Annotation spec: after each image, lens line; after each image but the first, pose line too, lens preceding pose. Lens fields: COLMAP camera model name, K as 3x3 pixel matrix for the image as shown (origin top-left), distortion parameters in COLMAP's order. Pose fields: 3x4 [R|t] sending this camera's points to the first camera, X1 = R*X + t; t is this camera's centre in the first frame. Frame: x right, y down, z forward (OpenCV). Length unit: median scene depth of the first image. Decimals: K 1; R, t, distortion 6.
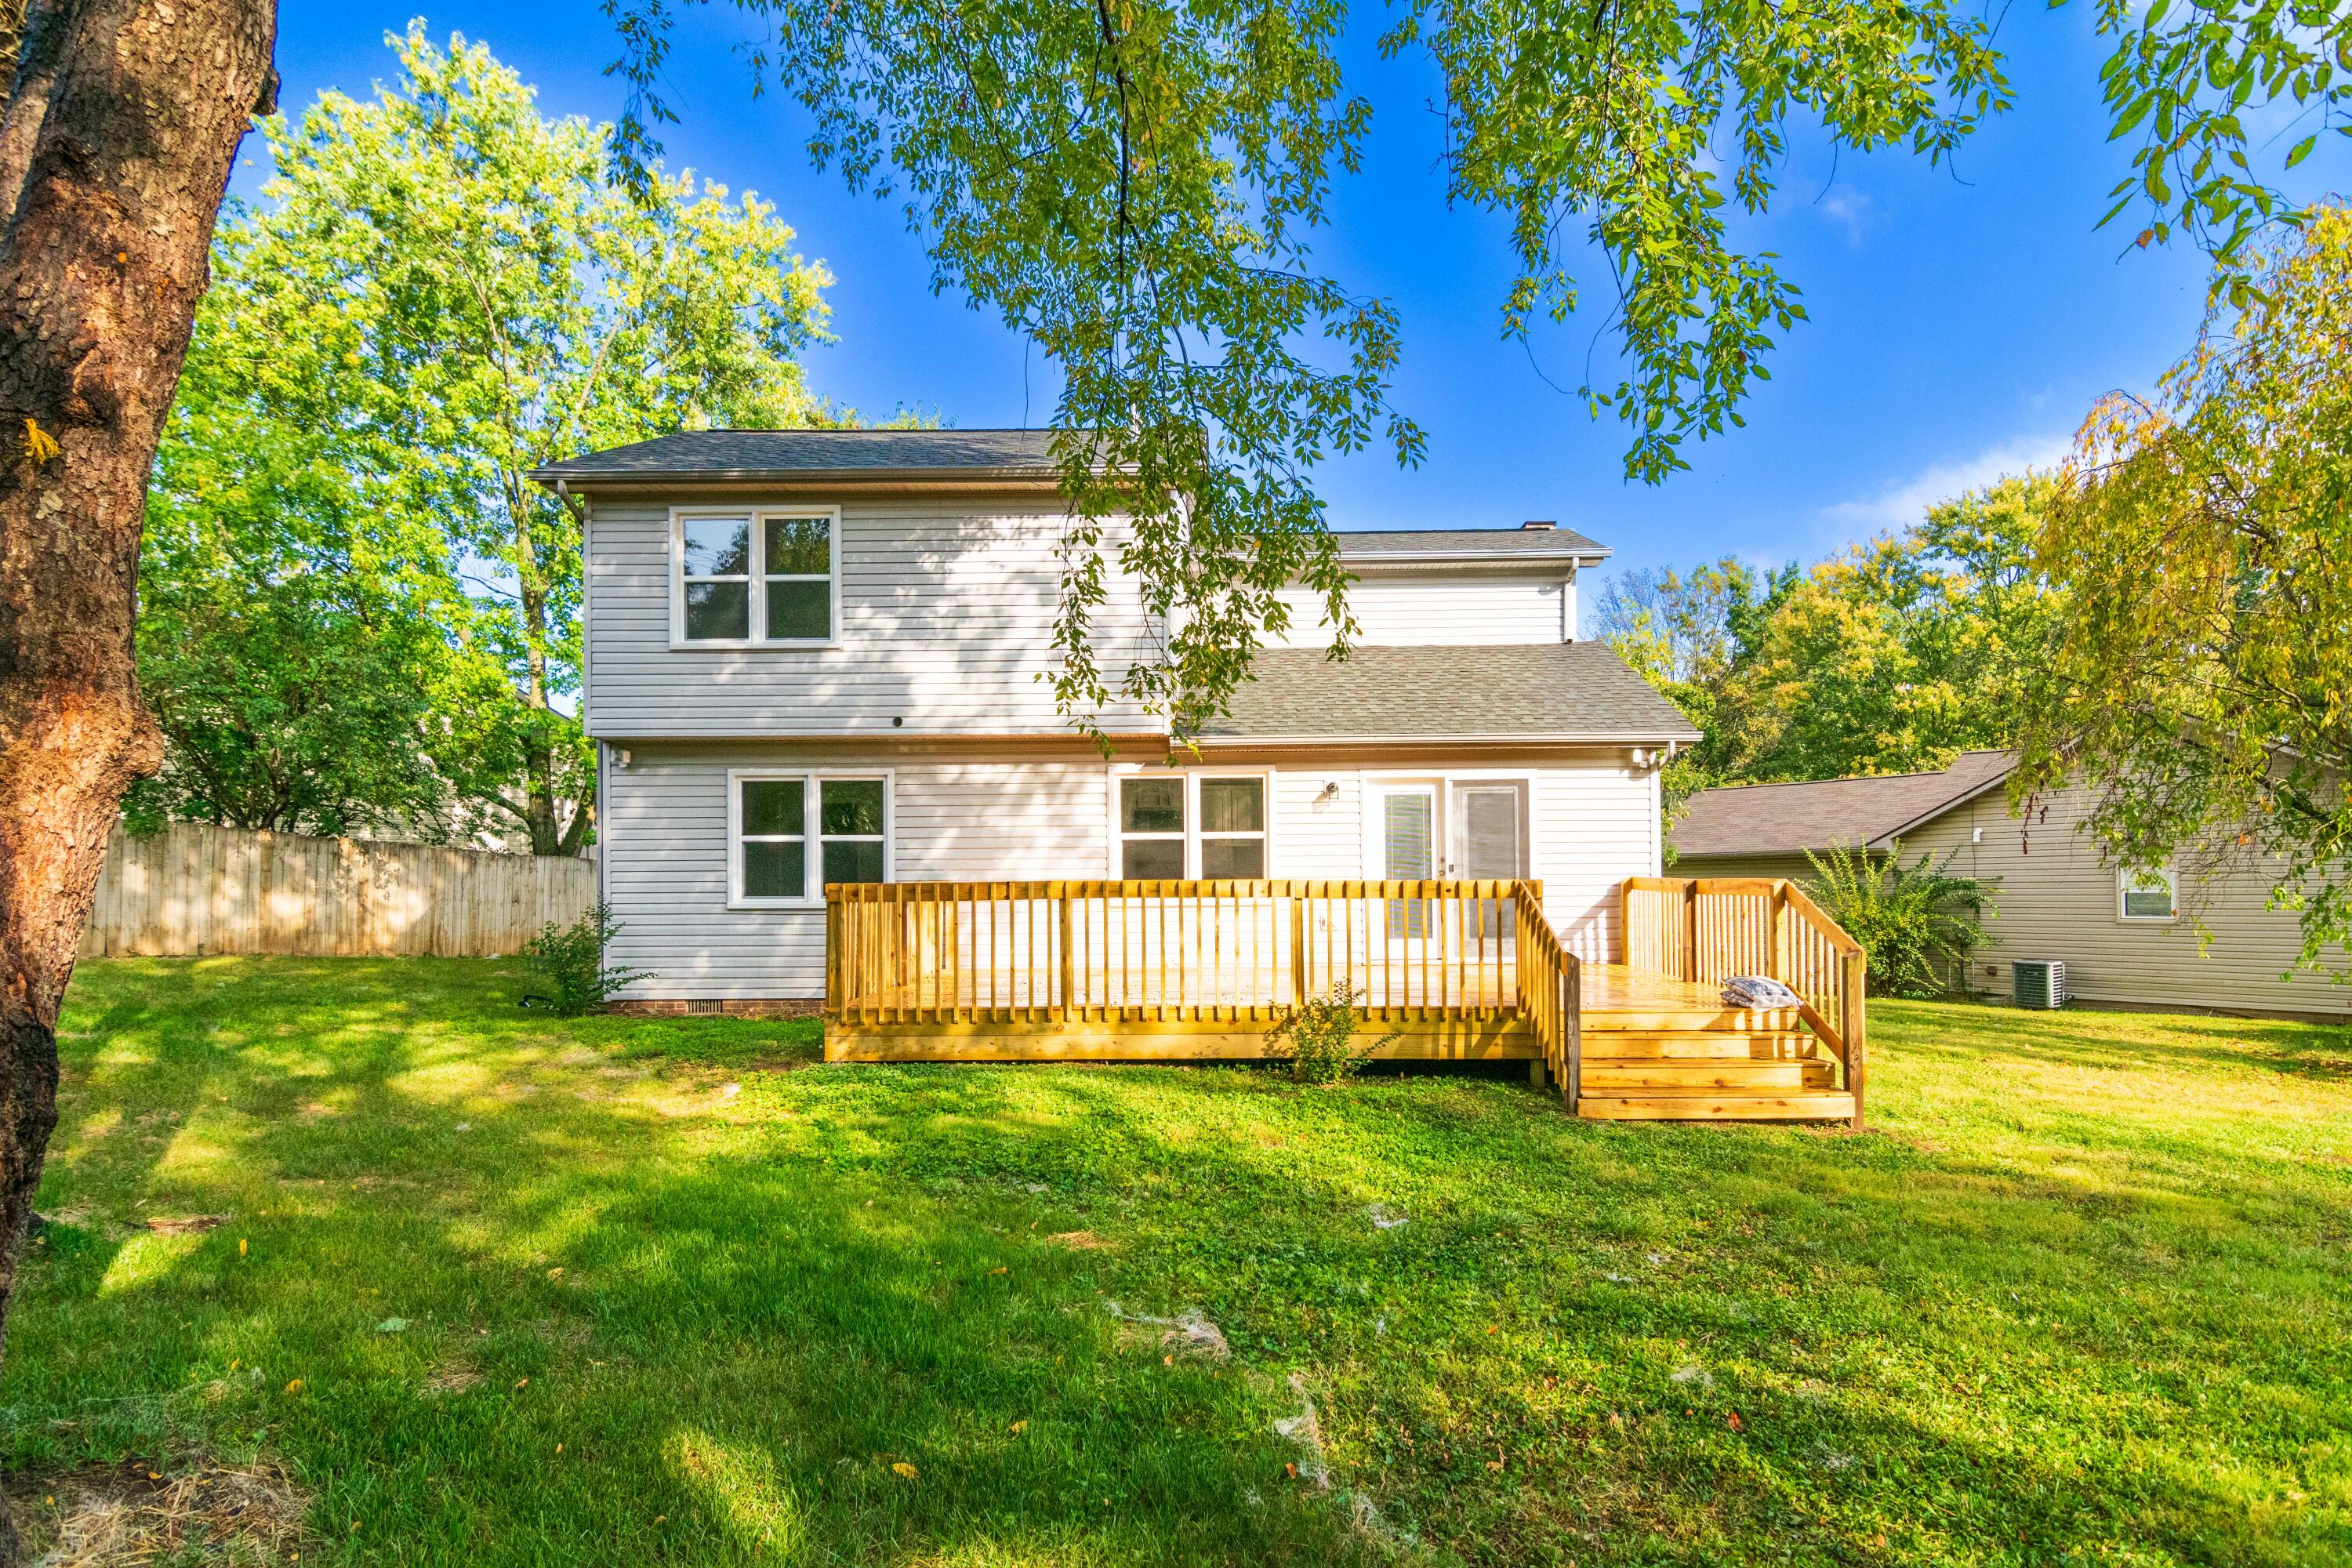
lens RADIAL K [[1085.1, 0, 1345.6], [0, 1085.1, 734.3], [0, 0, 1]] dist [-0.006100, -0.000956]
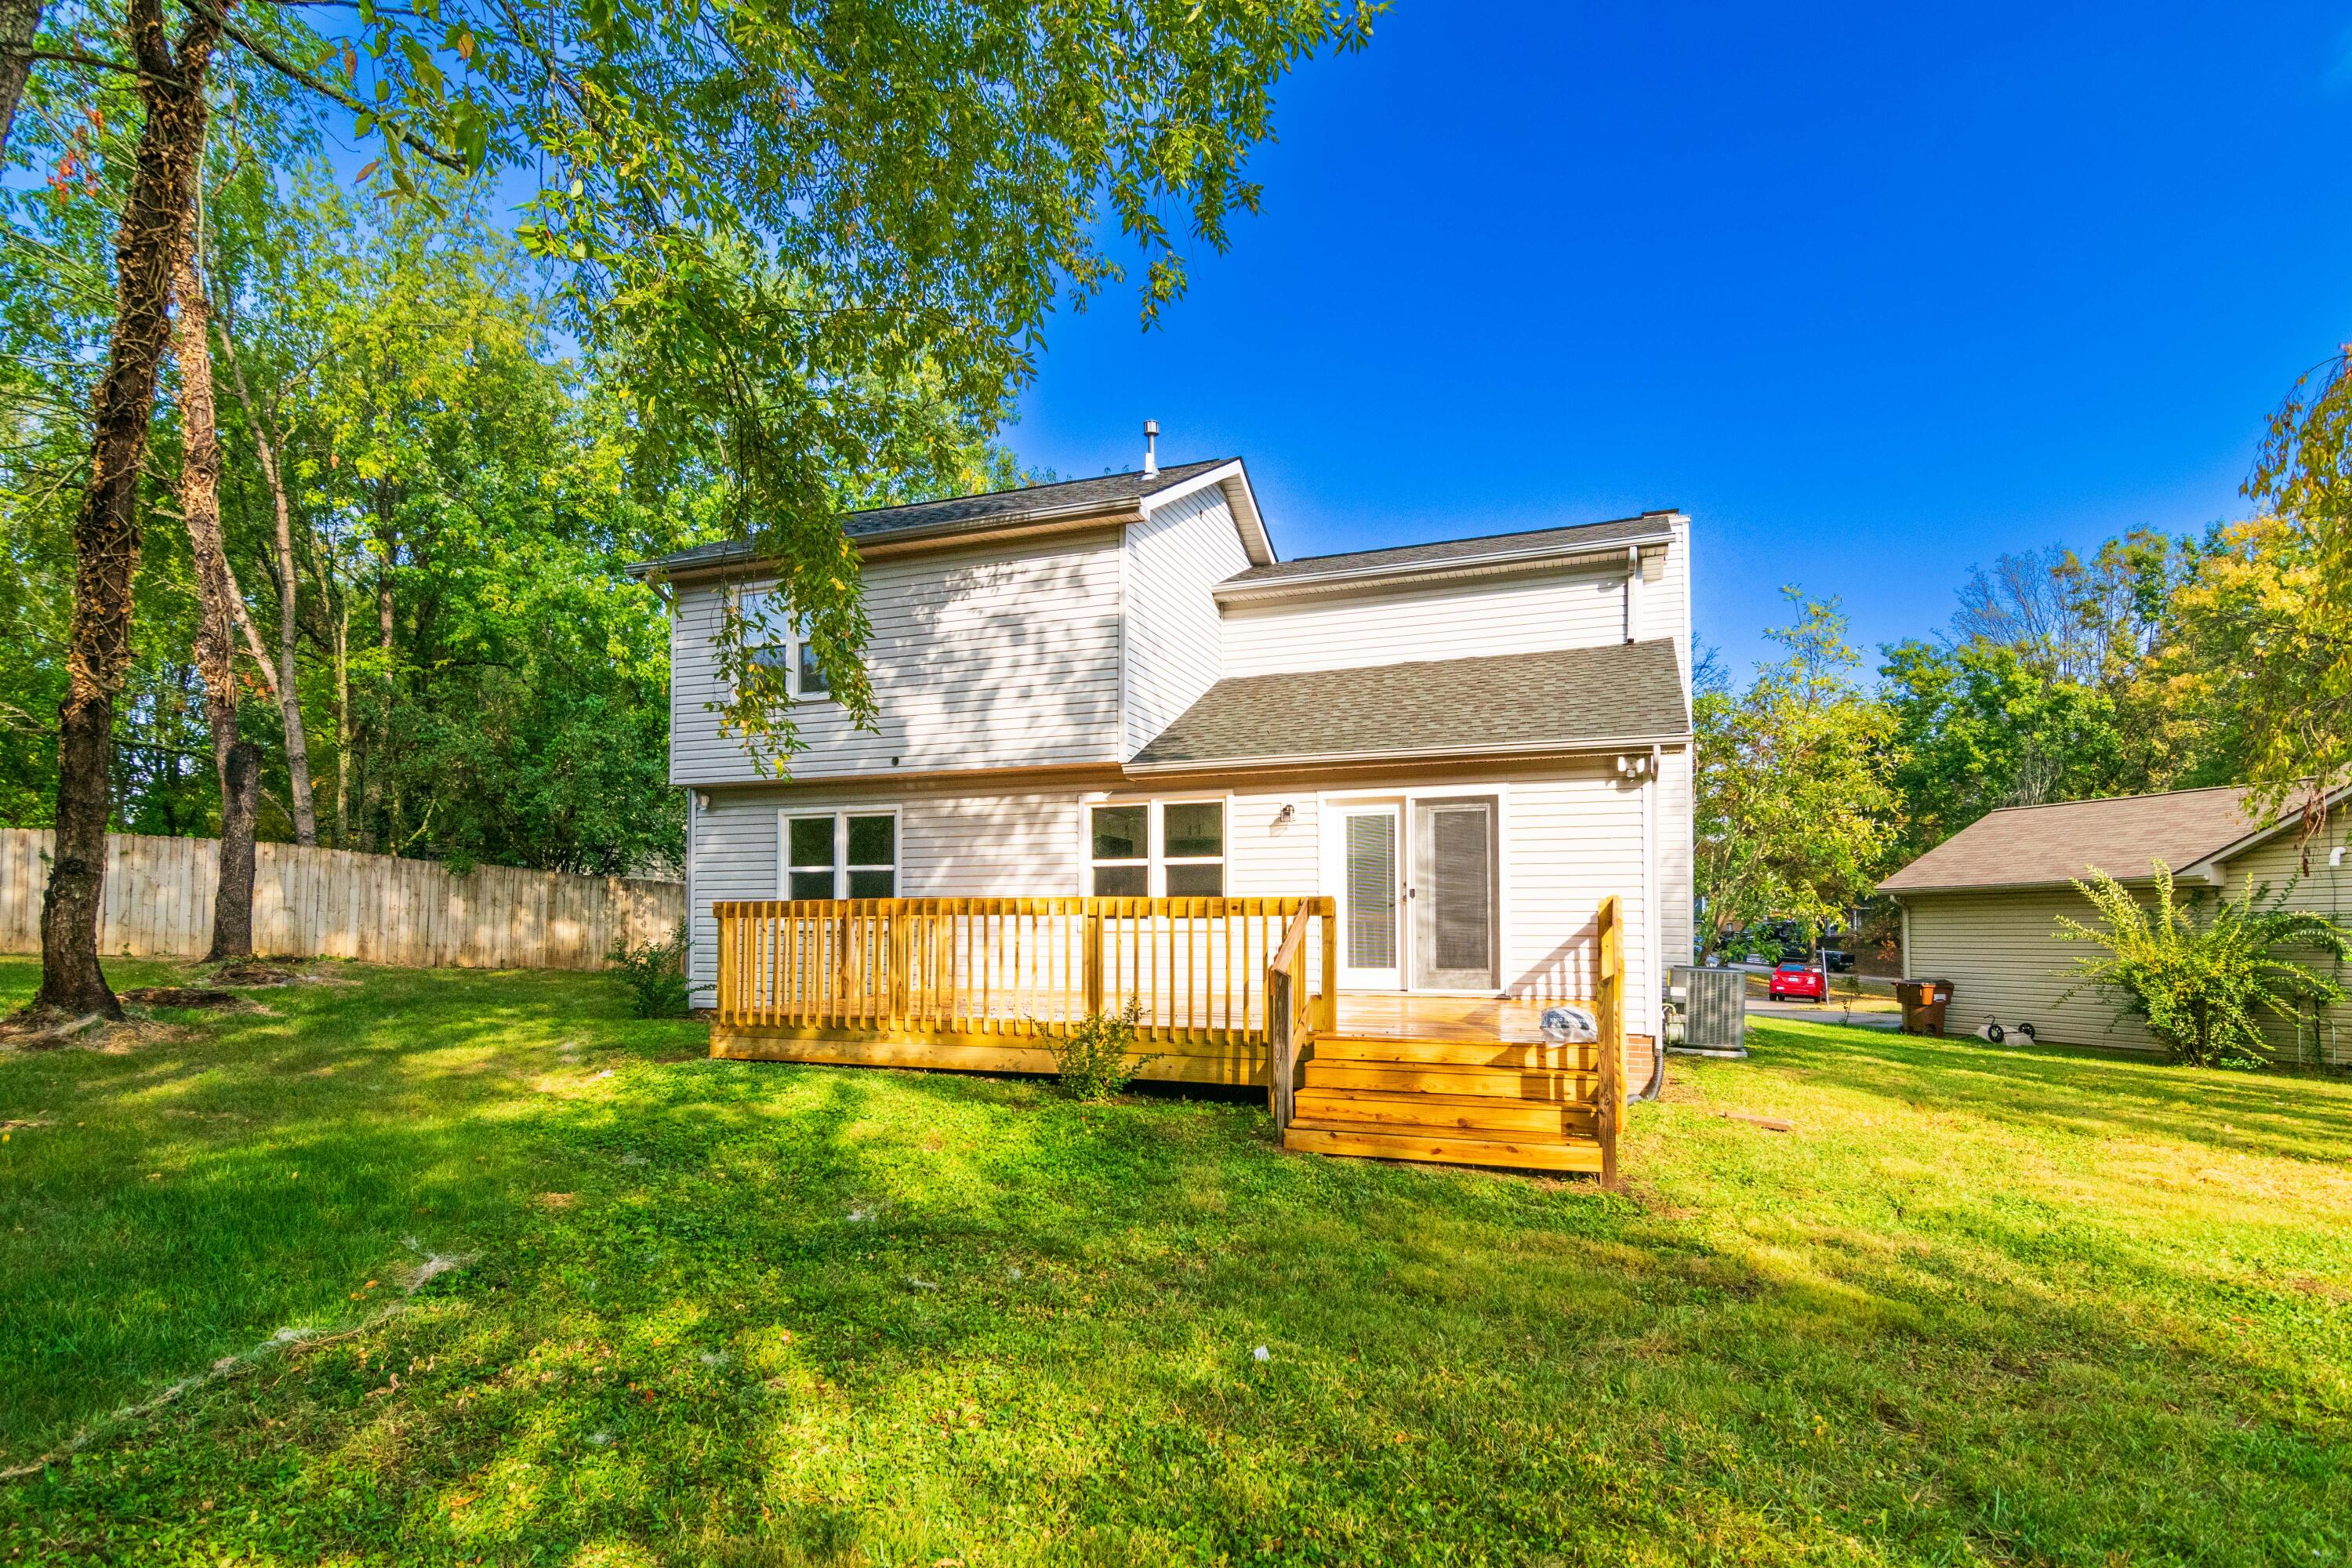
lens RADIAL K [[1129.9, 0, 1332.2], [0, 1129.9, 754.3], [0, 0, 1]] dist [-0.008676, -0.002011]
pose [[0.944278, -0.045904, -0.325932, 0.370957], [0.040037, 0.998893, -0.024689, 0.027087], [0.326705, 0.010264, 0.945071, 0.063558]]
